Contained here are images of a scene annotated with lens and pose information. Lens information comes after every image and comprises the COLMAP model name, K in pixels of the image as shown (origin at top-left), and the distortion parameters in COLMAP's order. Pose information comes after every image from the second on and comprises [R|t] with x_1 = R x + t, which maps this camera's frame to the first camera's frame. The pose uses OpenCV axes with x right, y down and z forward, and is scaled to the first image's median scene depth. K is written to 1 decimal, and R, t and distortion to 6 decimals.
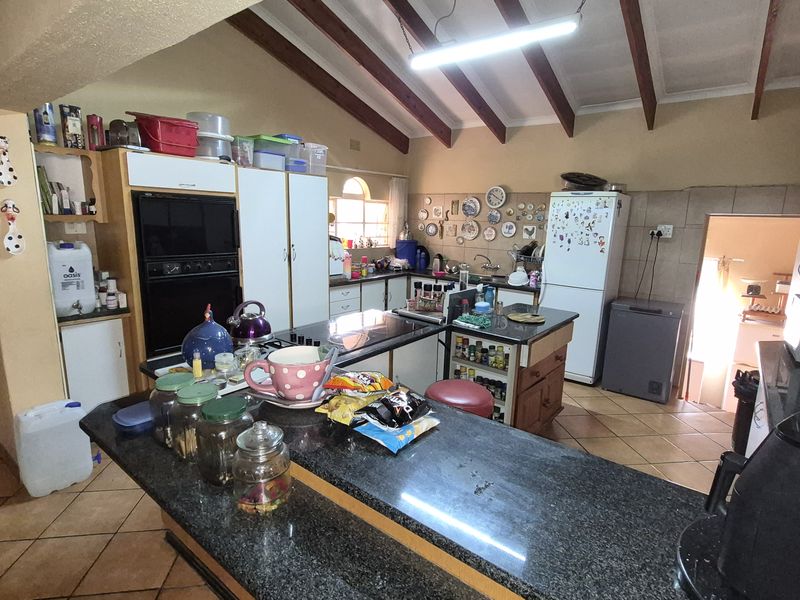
lens RADIAL K [[418.6, 0, 402.7], [0, 418.6, 297.7], [0, 0, 1]] dist [0.001346, 0.000045]
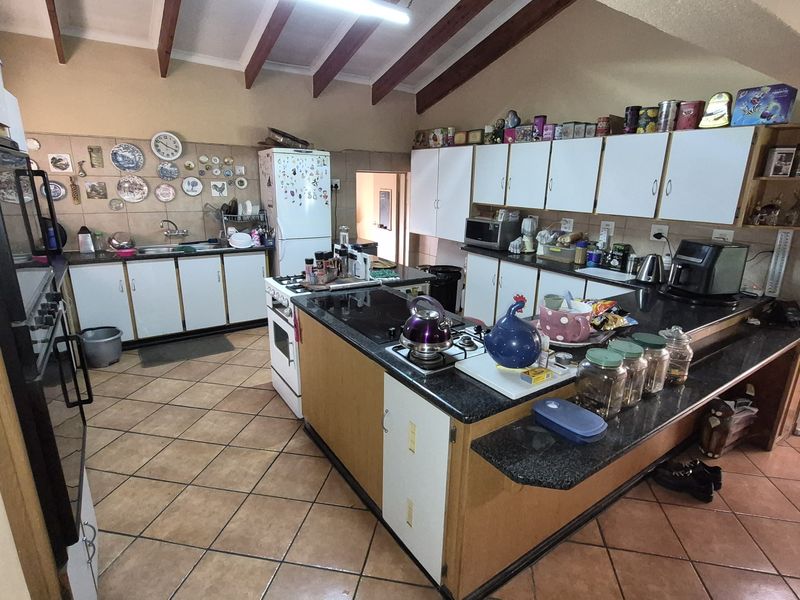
lens RADIAL K [[418.6, 0, 402.7], [0, 418.6, 300.2], [0, 0, 1]] dist [0.001346, 0.000045]
pose [[0.293428, -0.287972, 0.911577, -0.471654], [0.164616, 0.954528, 0.248552, -0.083166], [-0.941701, 0.077128, 0.327490, 0.331693]]
